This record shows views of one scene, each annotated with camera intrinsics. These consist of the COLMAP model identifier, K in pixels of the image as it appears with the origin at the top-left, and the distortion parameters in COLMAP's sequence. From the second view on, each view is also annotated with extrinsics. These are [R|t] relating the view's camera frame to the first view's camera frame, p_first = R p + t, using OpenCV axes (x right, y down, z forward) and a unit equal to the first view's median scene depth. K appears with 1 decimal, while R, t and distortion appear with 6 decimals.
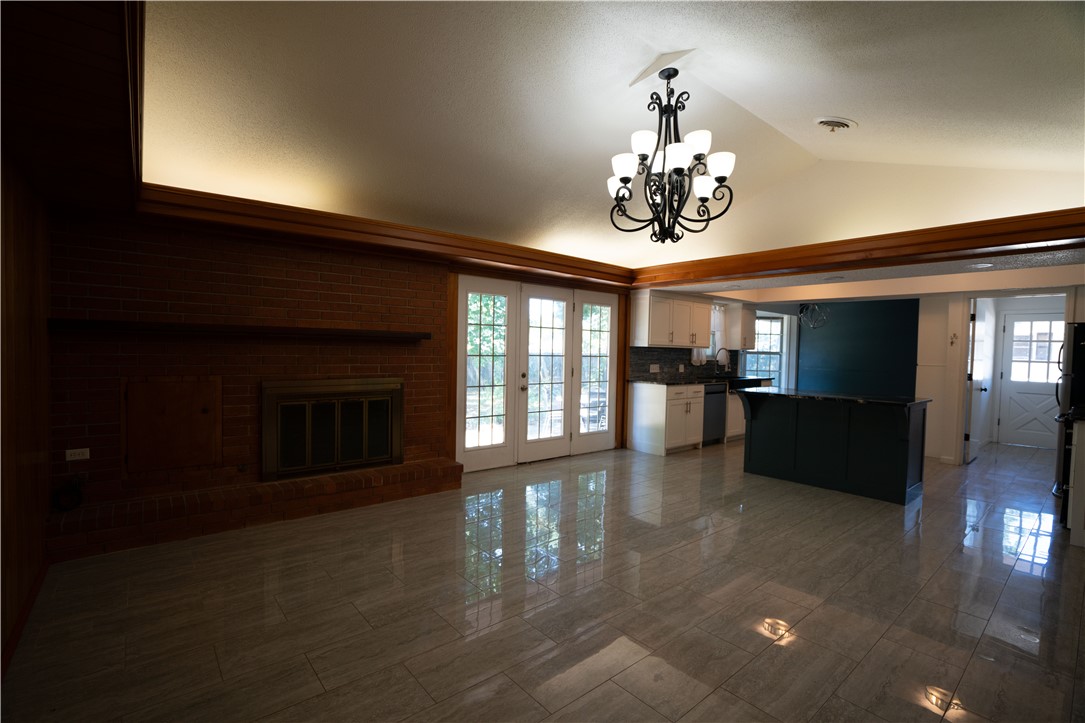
lens RADIAL K [[484.5, 0, 541.3], [0, 484.5, 362.5], [0, 0, 1]] dist [-0.000026, -0.001221]
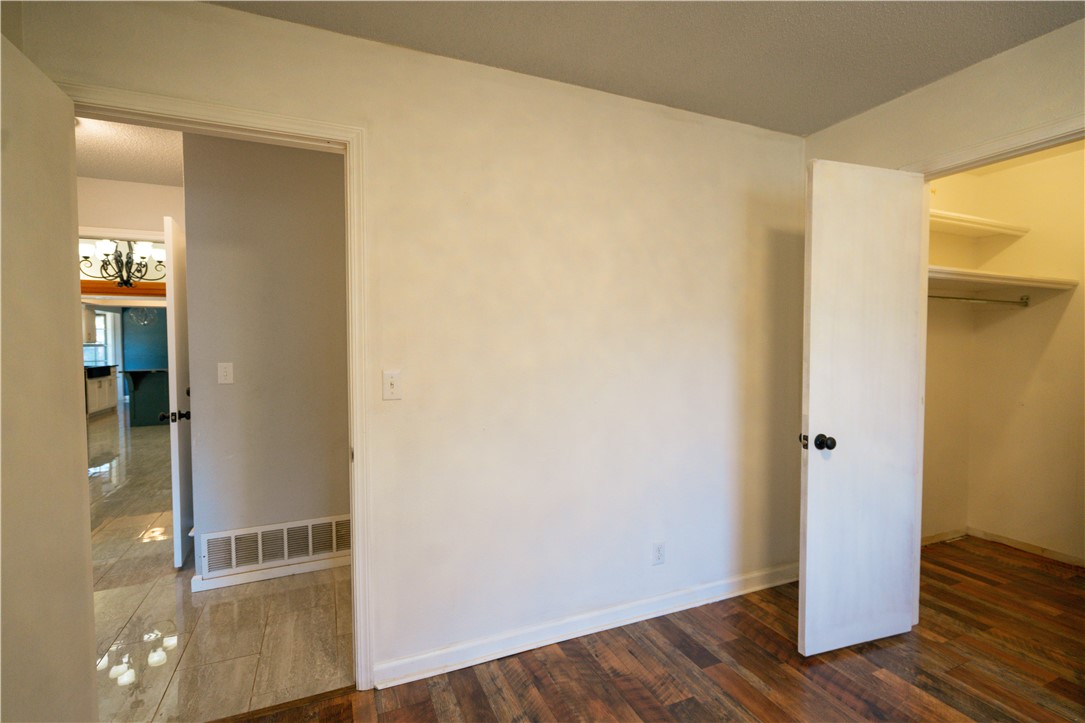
lens RADIAL K [[484.5, 0, 543.2], [0, 484.5, 361.3], [0, 0, 1]] dist [-0.000026, -0.001221]
pose [[0.275880, -0.057360, 0.959479, -0.326384], [0.039823, 0.998043, 0.048215, 0.004569], [-0.960367, 0.024907, 0.277625, -0.315274]]
